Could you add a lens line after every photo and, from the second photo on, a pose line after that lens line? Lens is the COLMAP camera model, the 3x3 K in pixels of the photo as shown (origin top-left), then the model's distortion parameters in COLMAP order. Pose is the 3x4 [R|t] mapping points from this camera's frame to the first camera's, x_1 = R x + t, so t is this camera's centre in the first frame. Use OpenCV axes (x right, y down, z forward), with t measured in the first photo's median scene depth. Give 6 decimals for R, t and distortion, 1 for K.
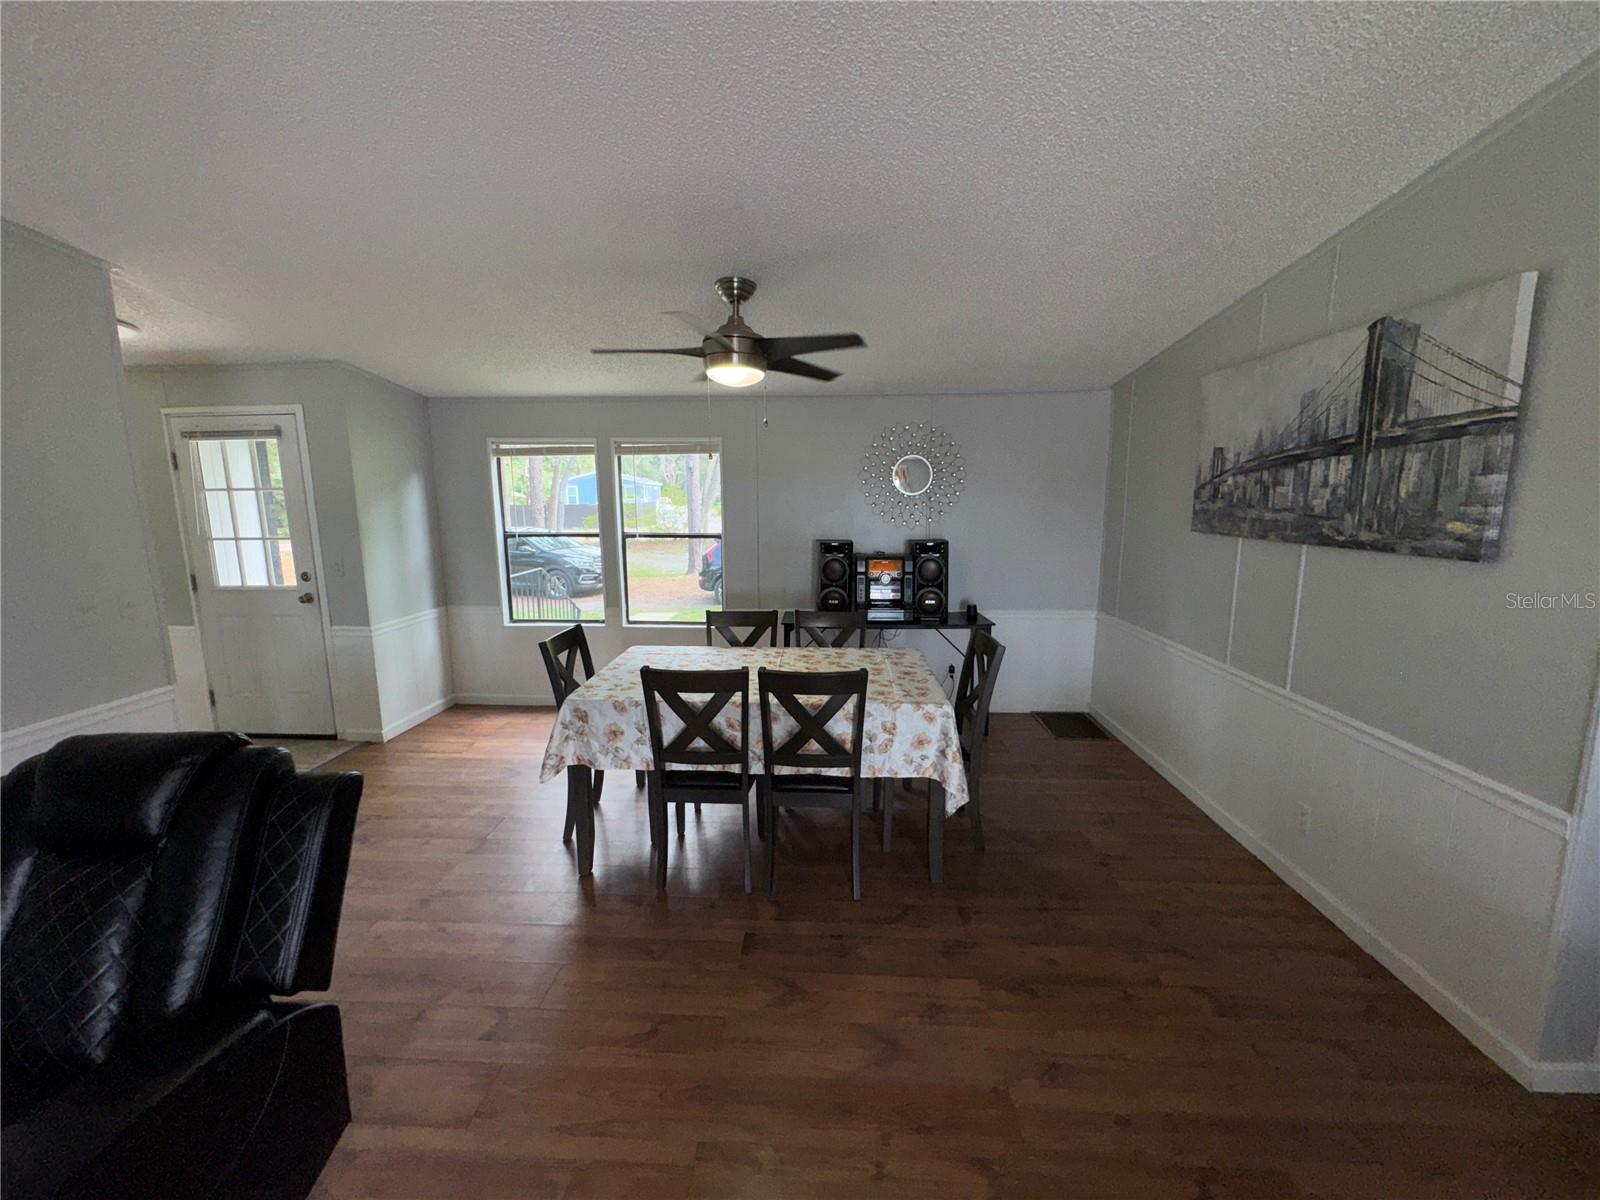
lens RADIAL K [[639.1, 0, 791.2], [0, 639.1, 598.5], [0, 0, 1]] dist [0.001297, 0.000168]
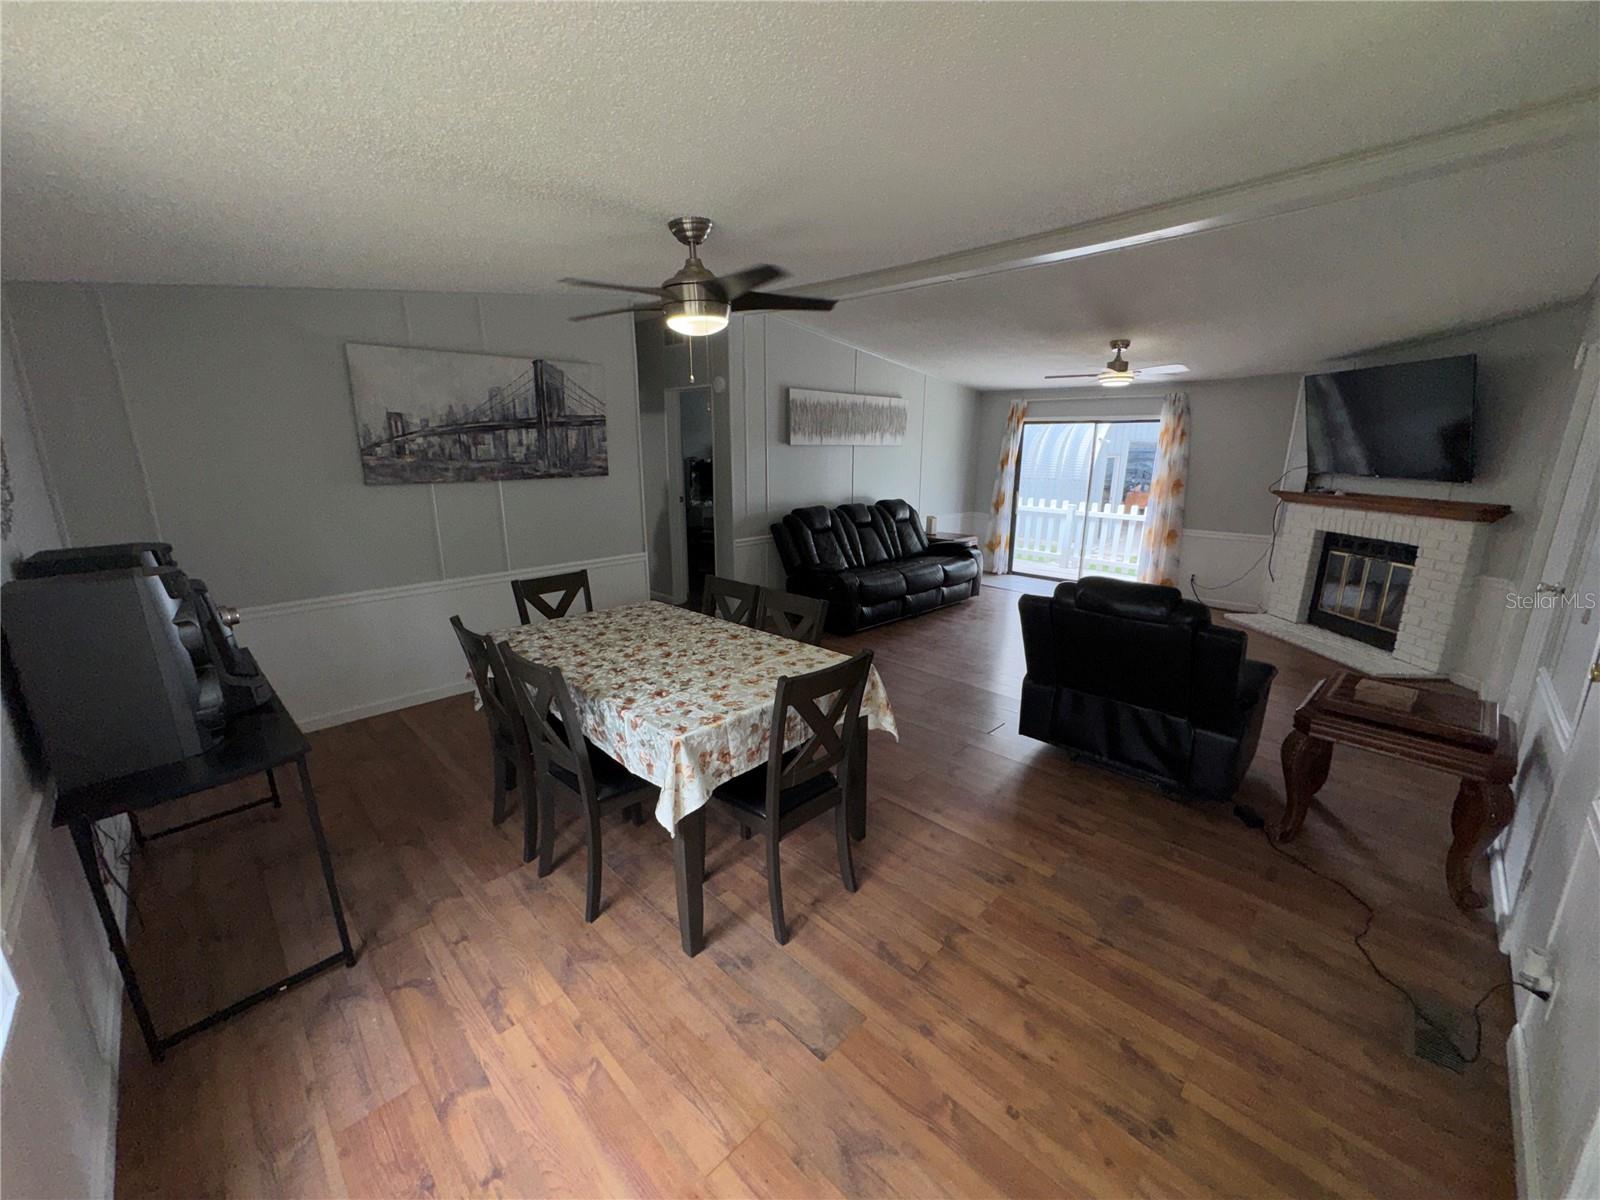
lens RADIAL K [[639.1, 0, 795.3], [0, 639.1, 601.9], [0, 0, 1]] dist [0.001297, 0.000168]
pose [[-0.740709, -0.152289, 0.654338, -0.929386], [0.117322, 0.929682, 0.349180, -0.292462], [-0.661503, 0.335408, -0.670757, 1.774016]]
